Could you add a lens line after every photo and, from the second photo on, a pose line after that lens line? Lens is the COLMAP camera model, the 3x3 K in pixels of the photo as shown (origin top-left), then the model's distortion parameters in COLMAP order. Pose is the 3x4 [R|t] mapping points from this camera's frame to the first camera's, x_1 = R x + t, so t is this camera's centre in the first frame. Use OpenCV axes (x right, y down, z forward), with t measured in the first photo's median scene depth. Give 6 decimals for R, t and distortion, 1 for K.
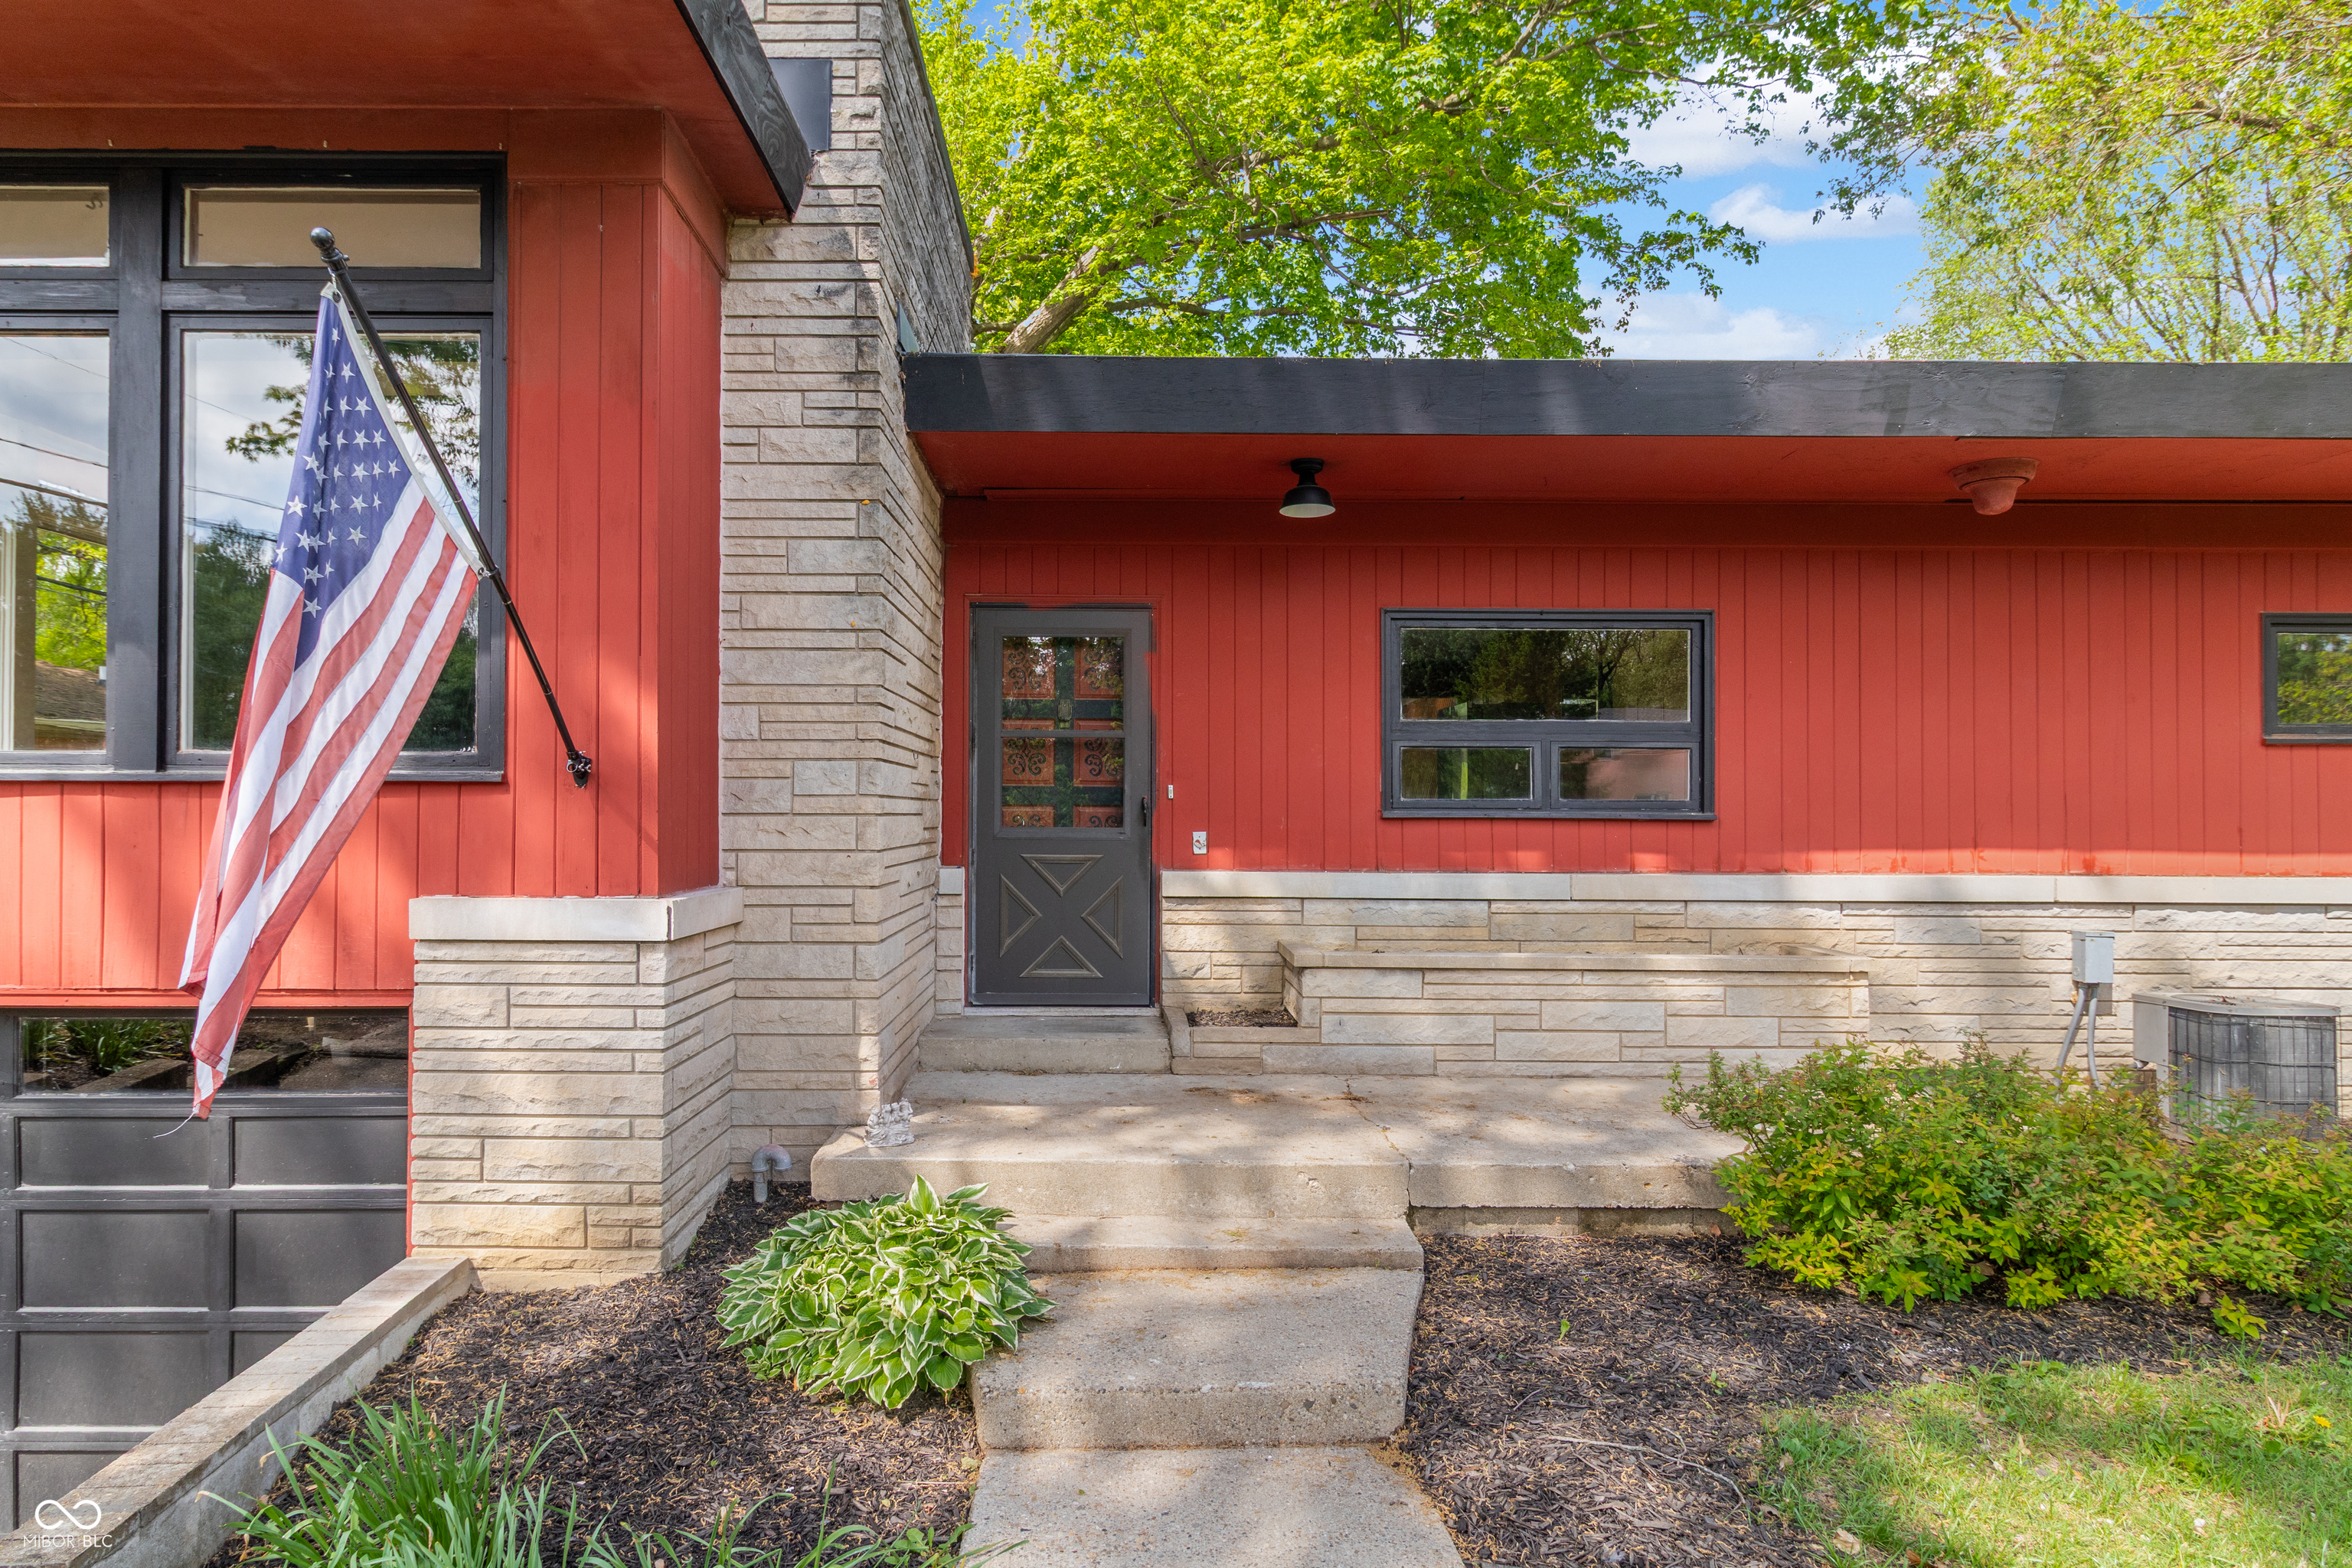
lens RADIAL K [[1336.0, 0, 1115.6], [0, 1336.0, 789.3], [0, 0, 1]] dist [0.000307, 0.000321]
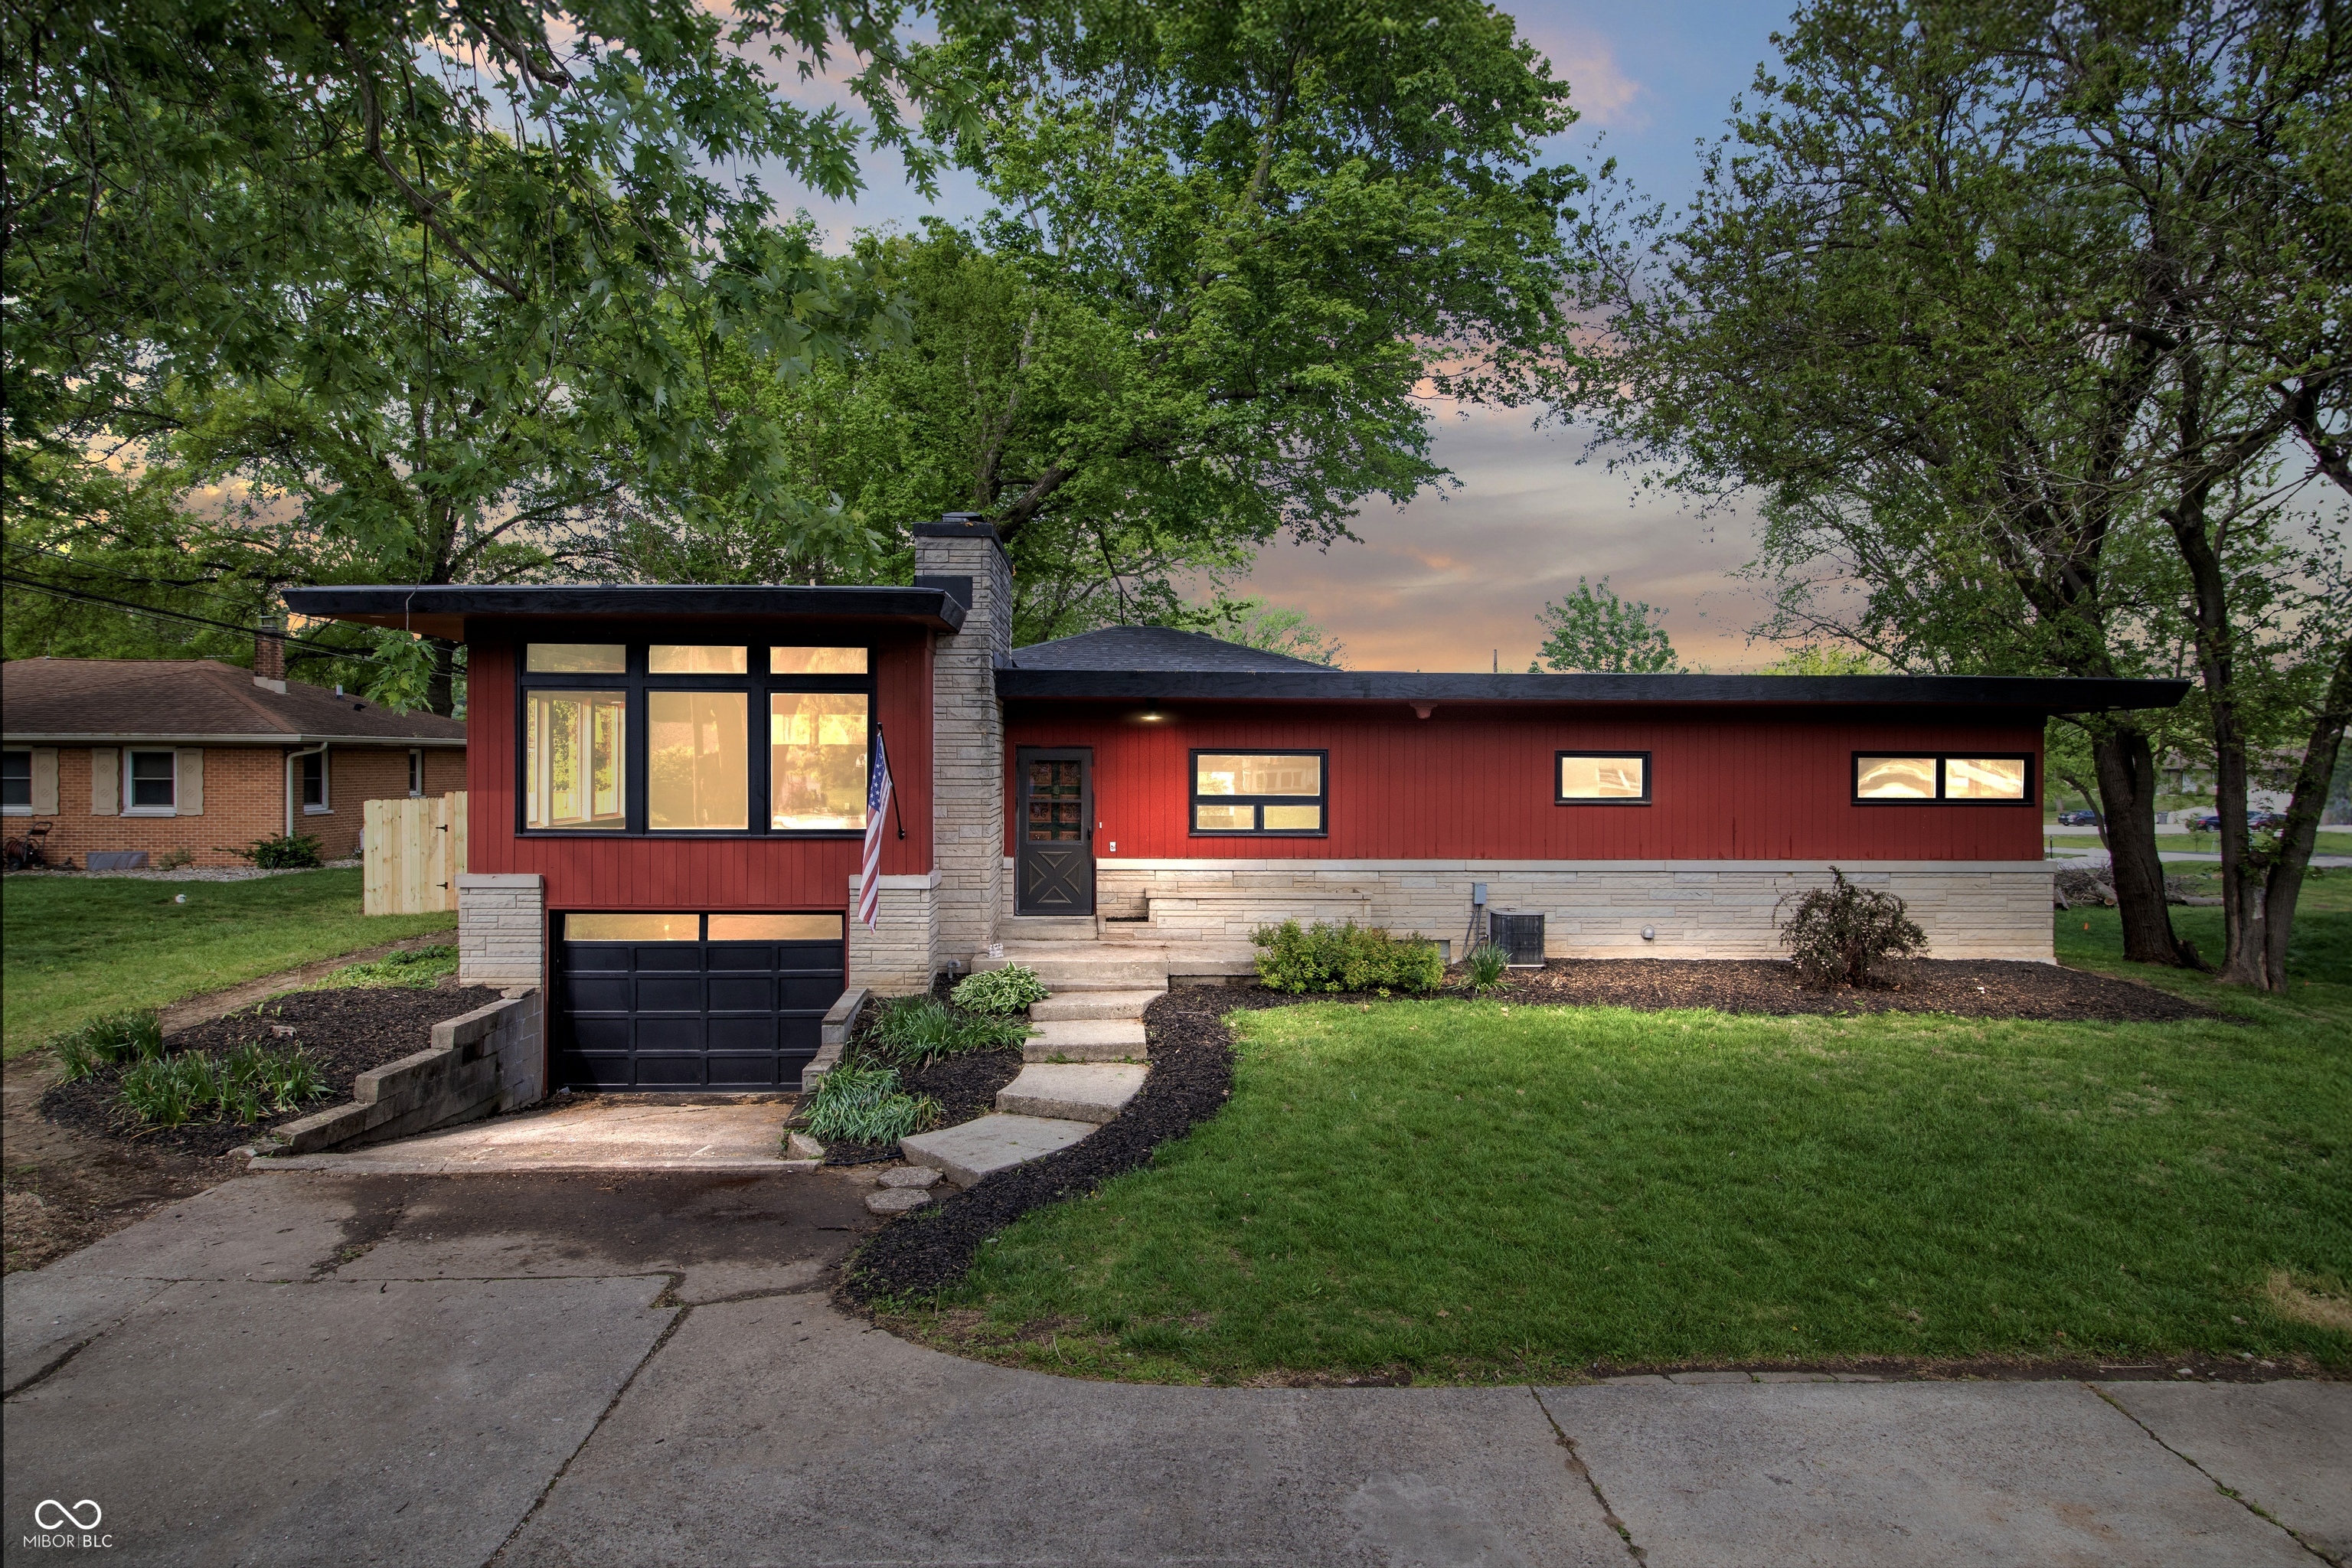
lens RADIAL K [[1397.5, 0, 1169.5], [0, 1397.5, 746.8], [0, 0, 1]] dist [-0.000050, -0.002950]
pose [[0.999183, 0.000052, 0.040413, 0.069995], [-0.000589, 0.999912, 0.013268, -0.188362], [-0.040409, -0.013281, 0.999095, -1.641755]]
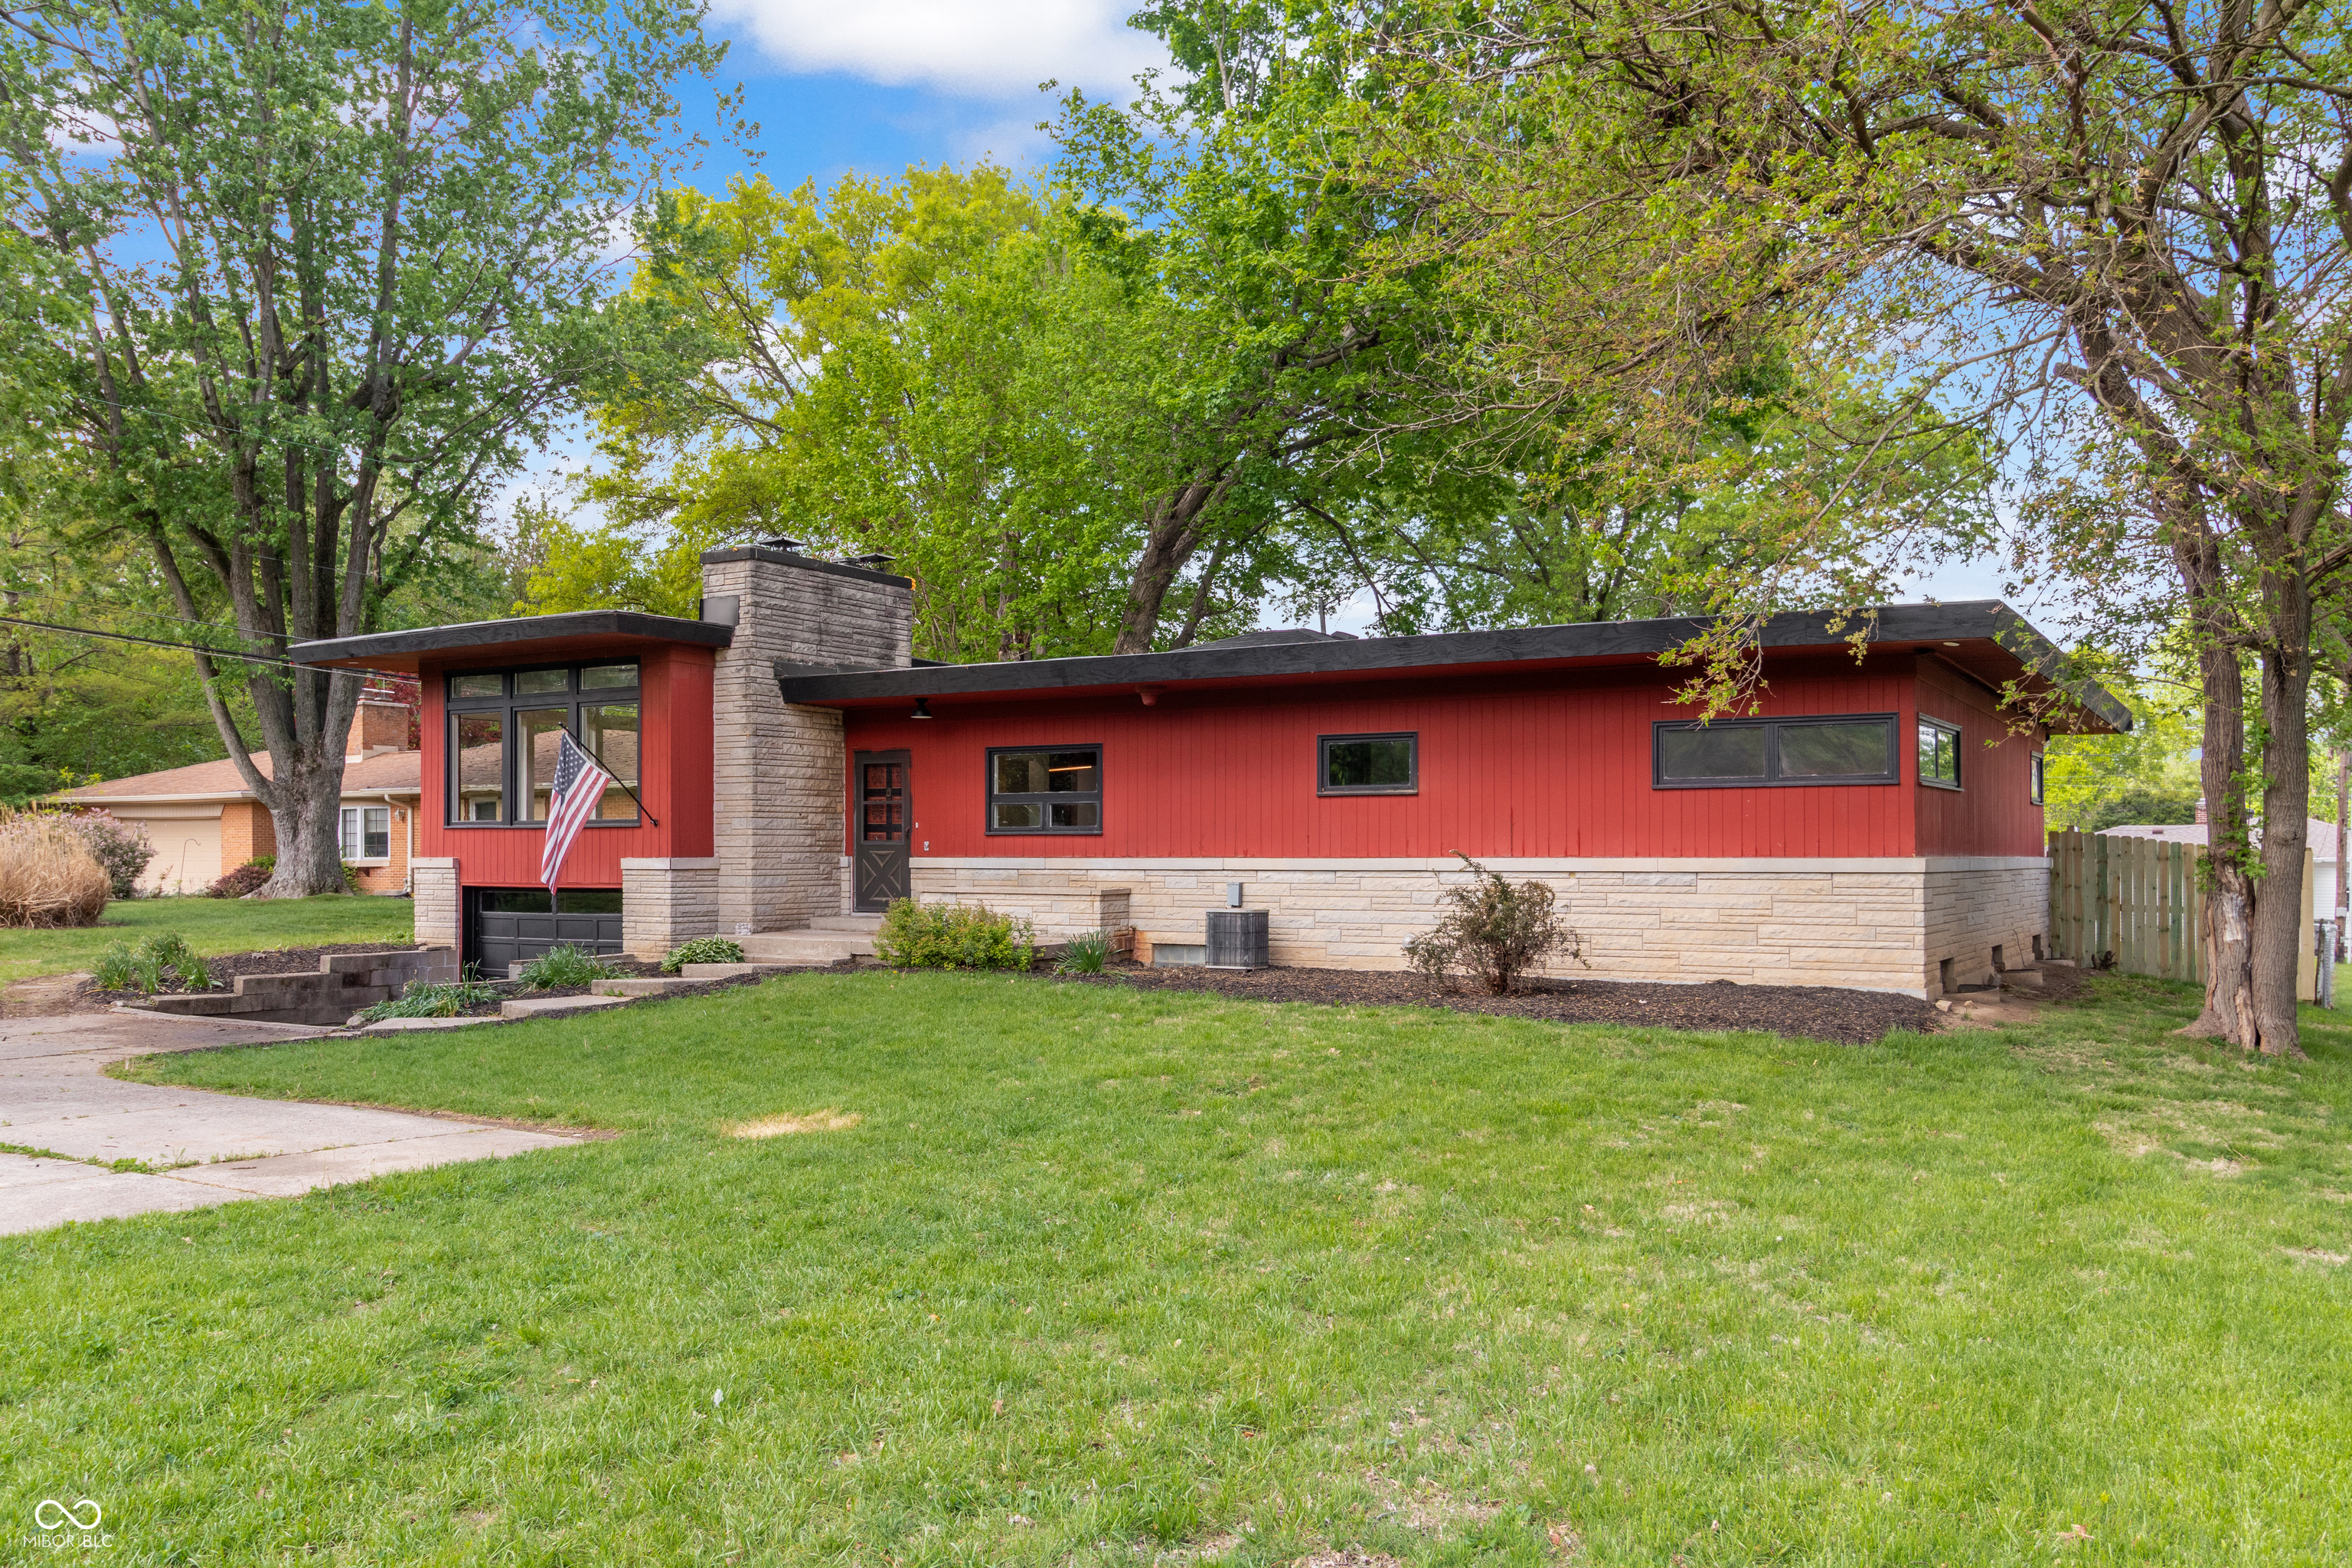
lens RADIAL K [[1883.5, 0, 1176.0], [0, 1883.5, 784.0], [0, 0, 1]] dist [-0.004141, -0.002217]
pose [[0.854600, -0.024227, -0.518722, 2.473877], [0.016346, 0.999671, -0.019761, 0.003150], [0.519030, 0.008409, 0.854715, -1.888281]]
